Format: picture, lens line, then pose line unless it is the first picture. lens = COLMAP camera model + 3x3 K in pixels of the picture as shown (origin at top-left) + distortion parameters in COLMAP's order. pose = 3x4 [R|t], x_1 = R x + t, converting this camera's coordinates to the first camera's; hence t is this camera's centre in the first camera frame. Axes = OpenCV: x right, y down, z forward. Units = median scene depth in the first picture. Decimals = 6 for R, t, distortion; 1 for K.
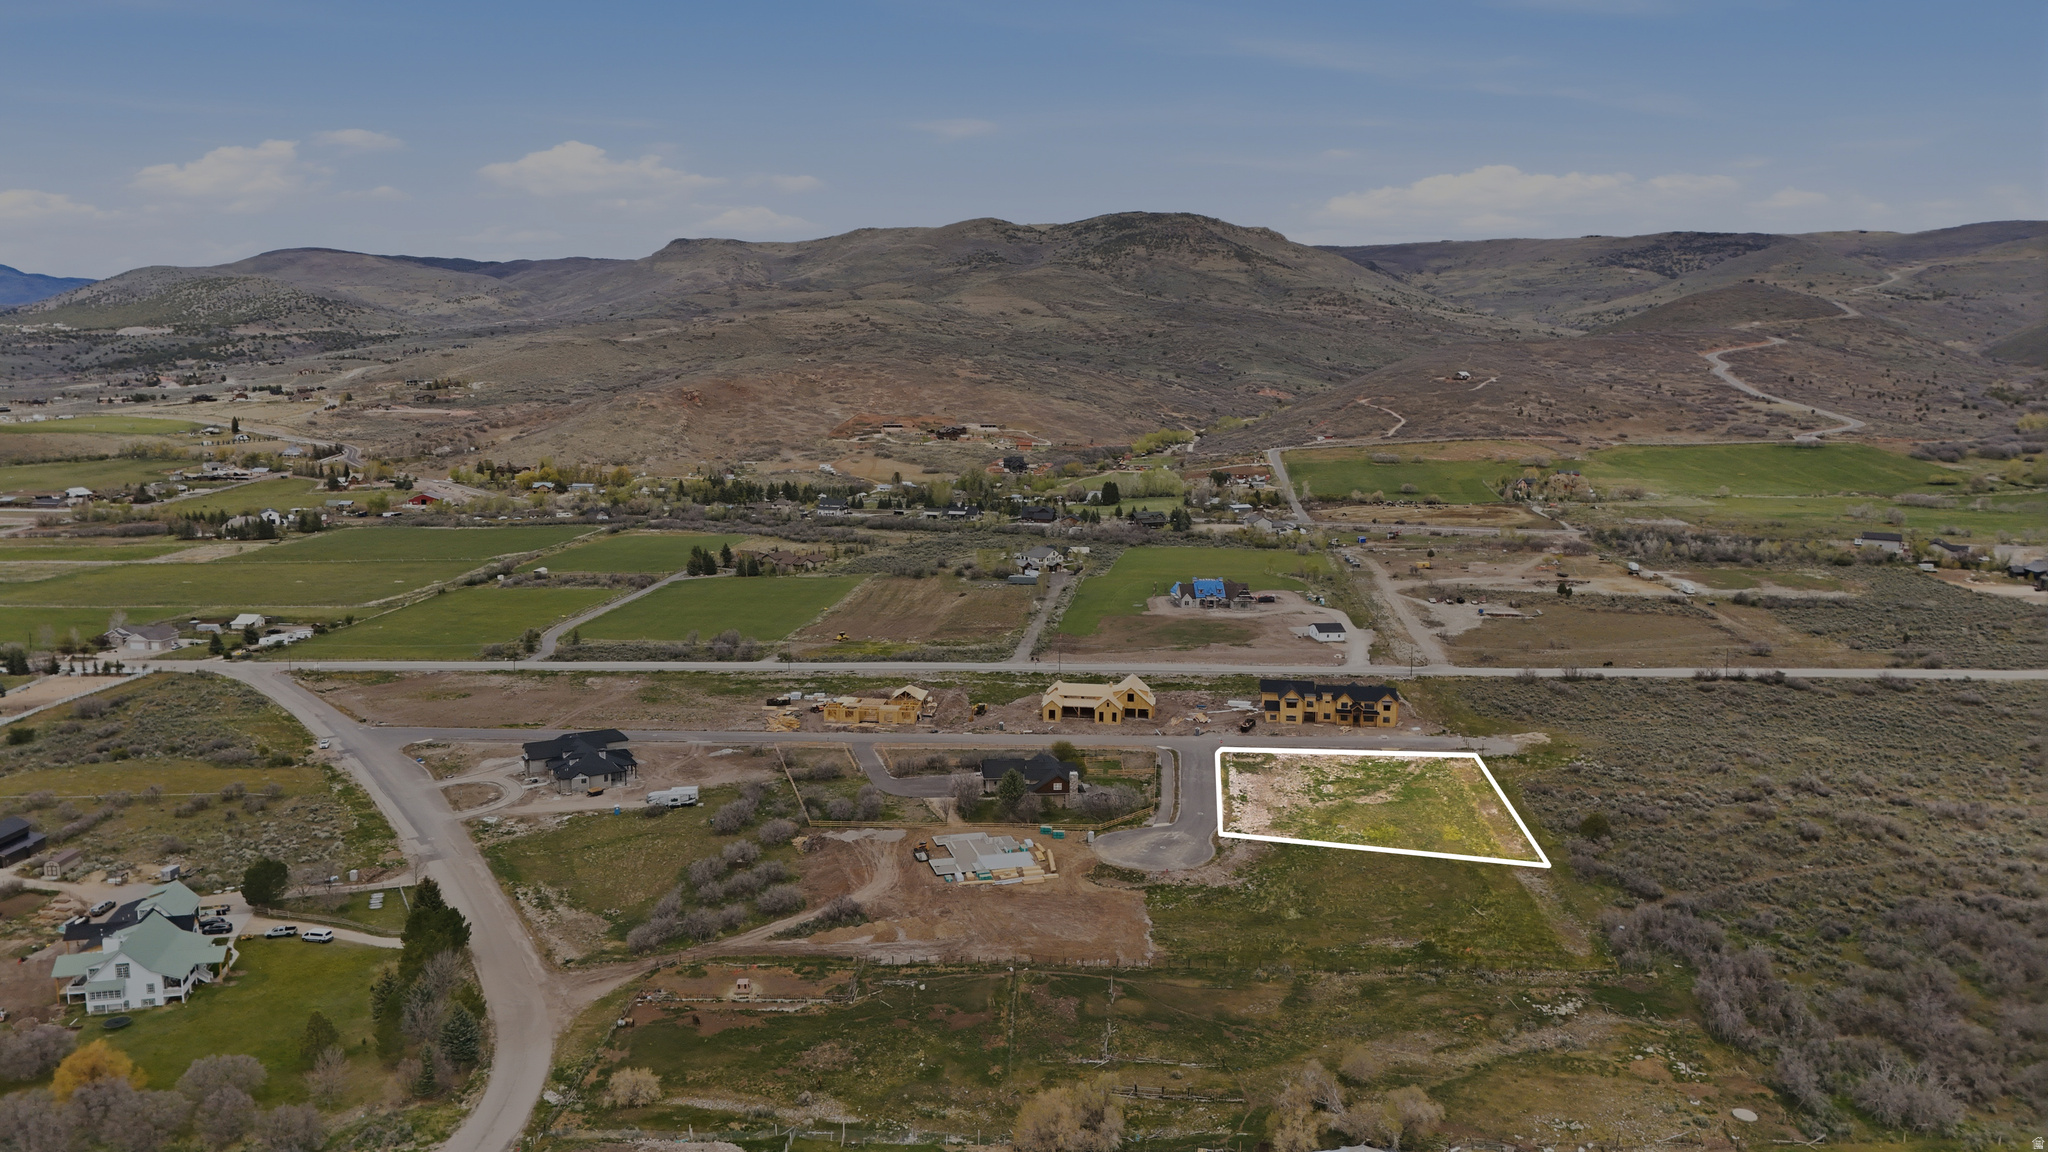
lens RADIAL K [[1506.9, 0, 1024.0], [0, 1506.9, 576.0], [0, 0, 1]] dist [0.094933, -0.105979]
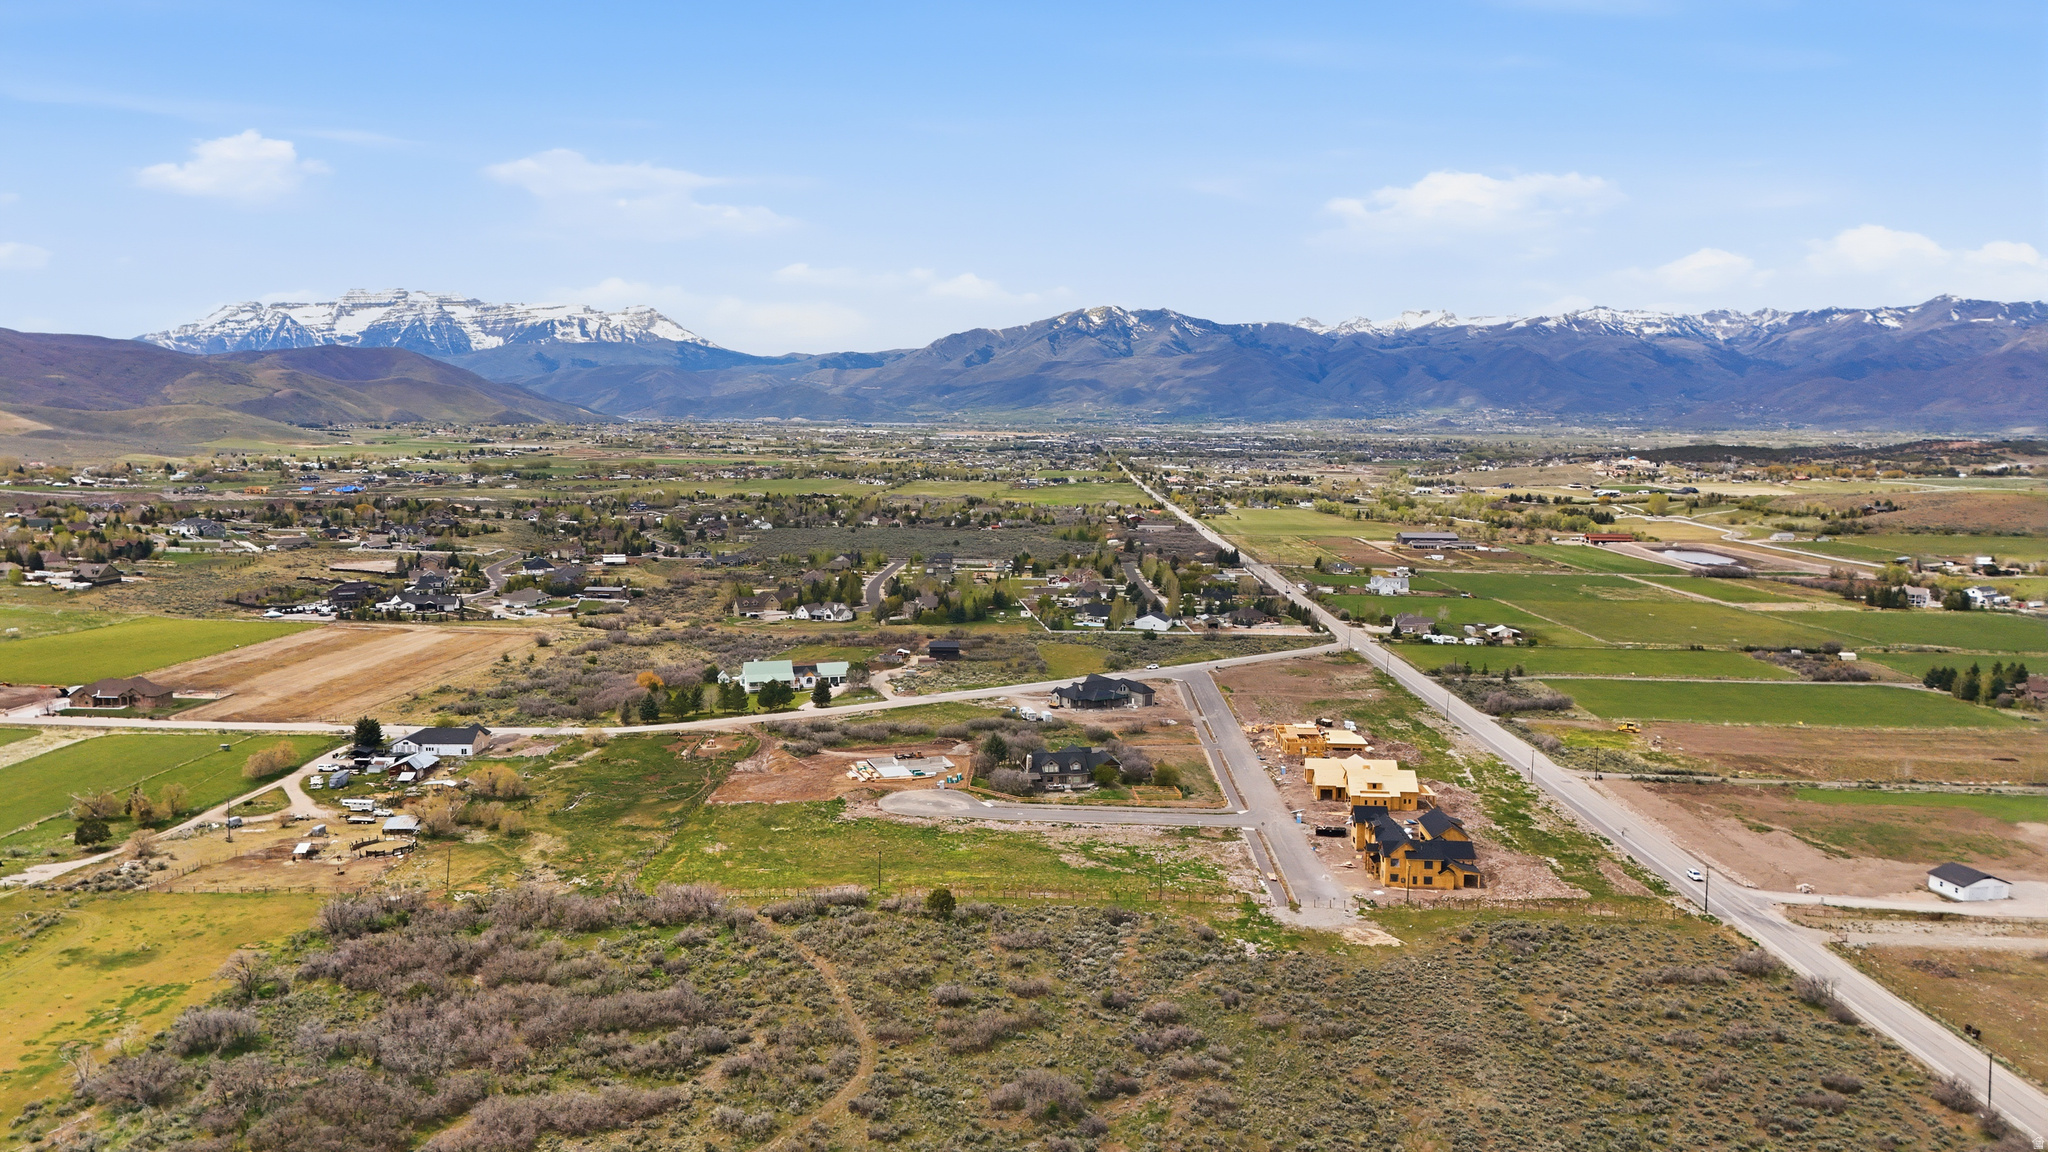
lens RADIAL K [[1506.9, 0, 1024.0], [0, 1506.9, 576.0], [0, 0, 1]] dist [0.094933, -0.105979]
pose [[0.070392, 0.111357, -0.991284, 0.956320], [-0.166825, 0.981068, 0.098363, -0.099537], [0.983471, 0.158447, 0.087636, 0.699066]]
